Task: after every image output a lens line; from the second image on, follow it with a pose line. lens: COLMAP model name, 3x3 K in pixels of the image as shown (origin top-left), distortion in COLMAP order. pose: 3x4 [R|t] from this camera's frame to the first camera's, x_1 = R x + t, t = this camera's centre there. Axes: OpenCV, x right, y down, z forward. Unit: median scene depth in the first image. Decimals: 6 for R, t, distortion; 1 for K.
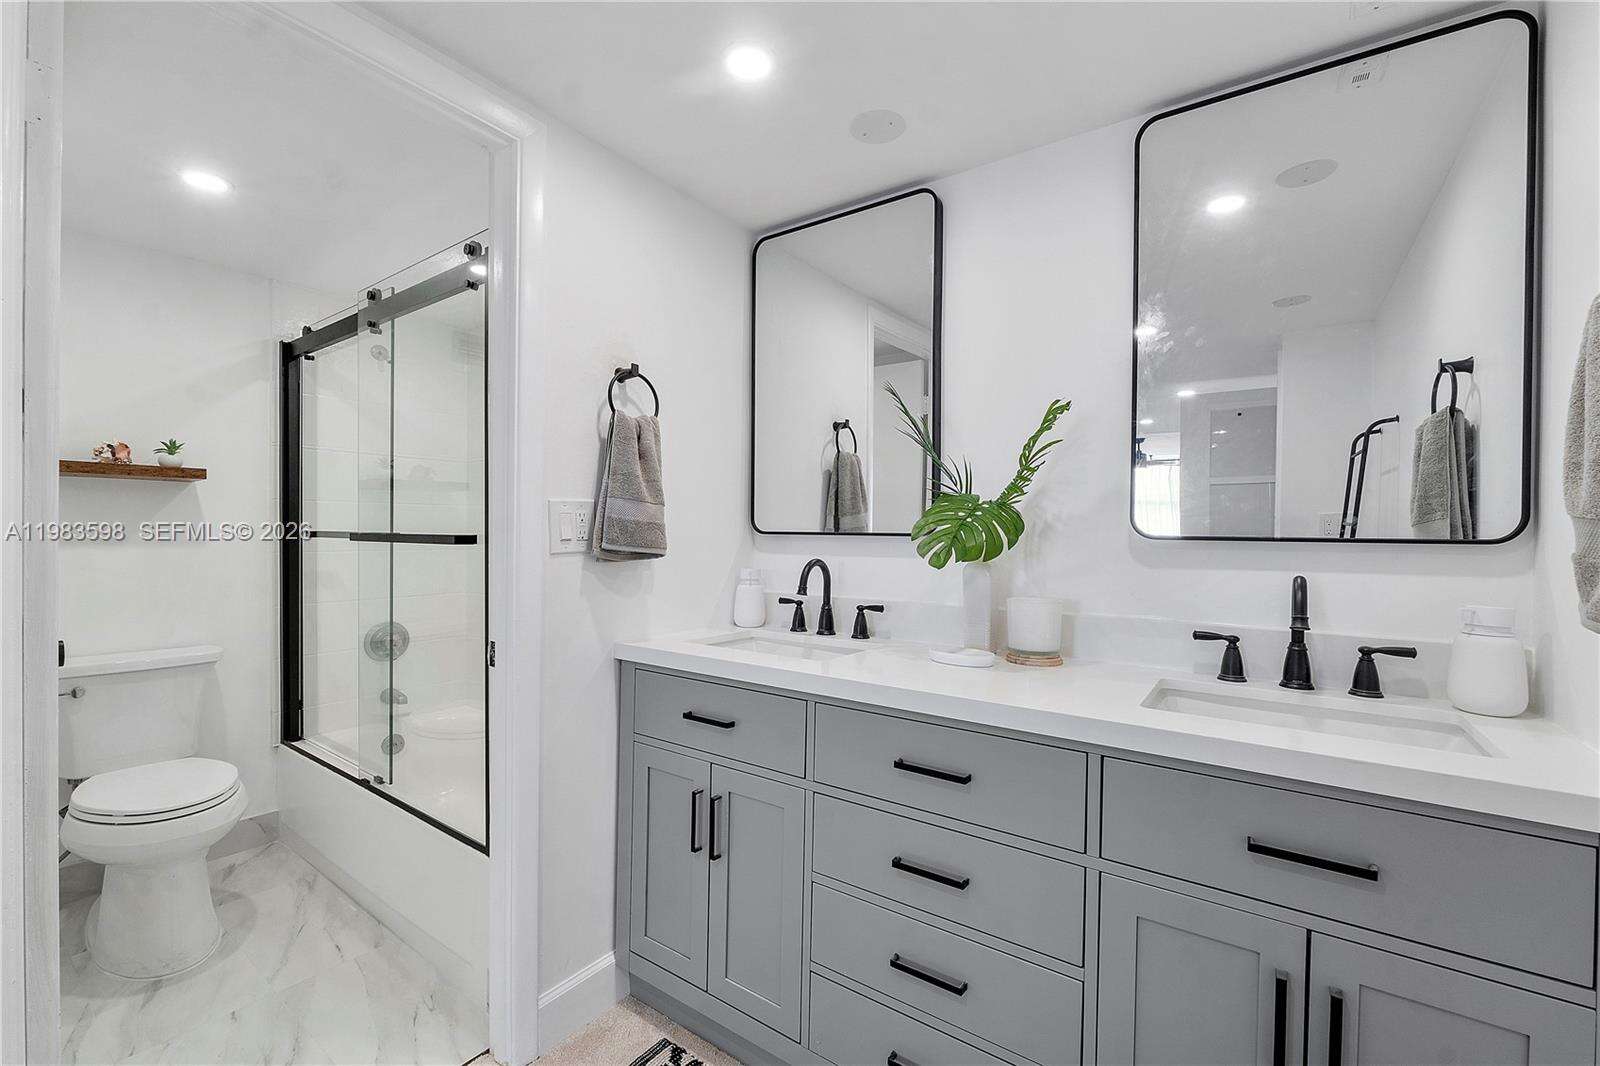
lens RADIAL K [[677.4, 0, 795.9], [0, 677.4, 531.3], [0, 0, 1]] dist [-0.007933, -0.000221]
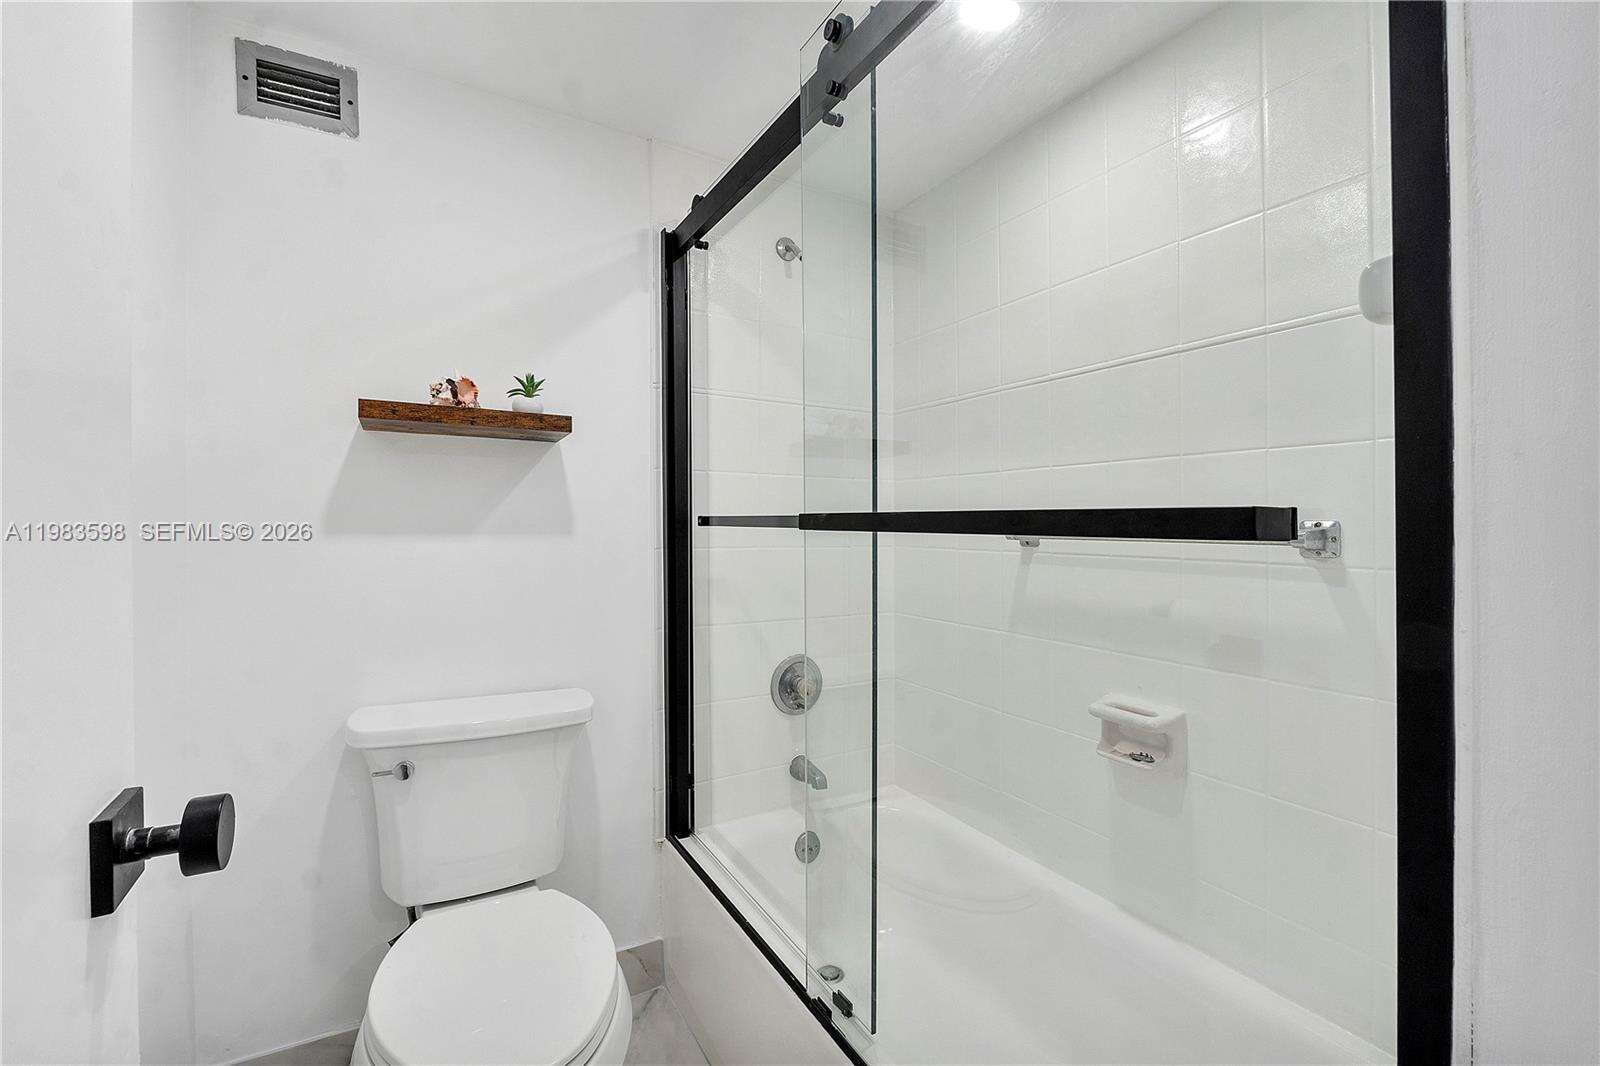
lens RADIAL K [[674.5, 0, 797.6], [0, 674.5, 526.1], [0, 0, 1]] dist [-0.001416, 0.000097]
pose [[0.915082, -0.001891, -0.403263, -0.518683], [0.003827, 0.999985, 0.003995, 0.009878], [0.403249, -0.005199, 0.915076, 0.614041]]
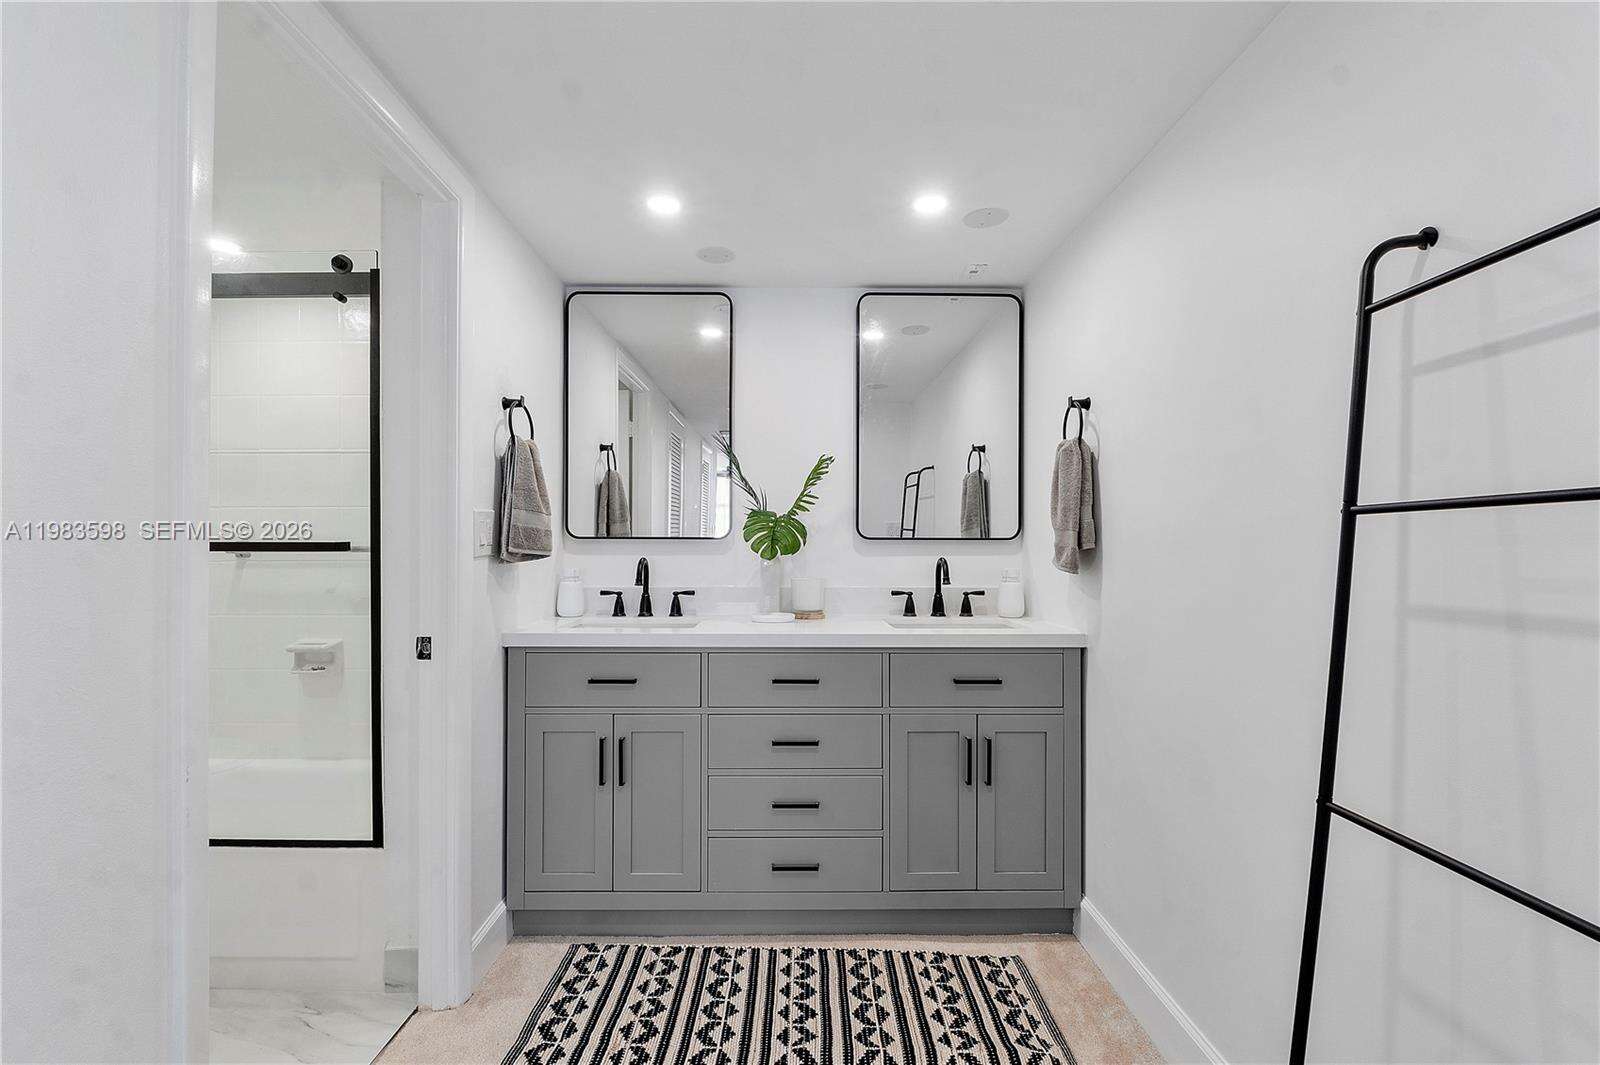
lens RADIAL K [[674.5, 0, 797.6], [0, 674.5, 525.6], [0, 0, 1]] dist [-0.001416, 0.000097]
pose [[0.805723, 0.002382, 0.592287, -0.500646], [0.005331, 0.999922, -0.011274, -0.004205], [-0.592268, 0.012241, 0.805648, -0.217544]]
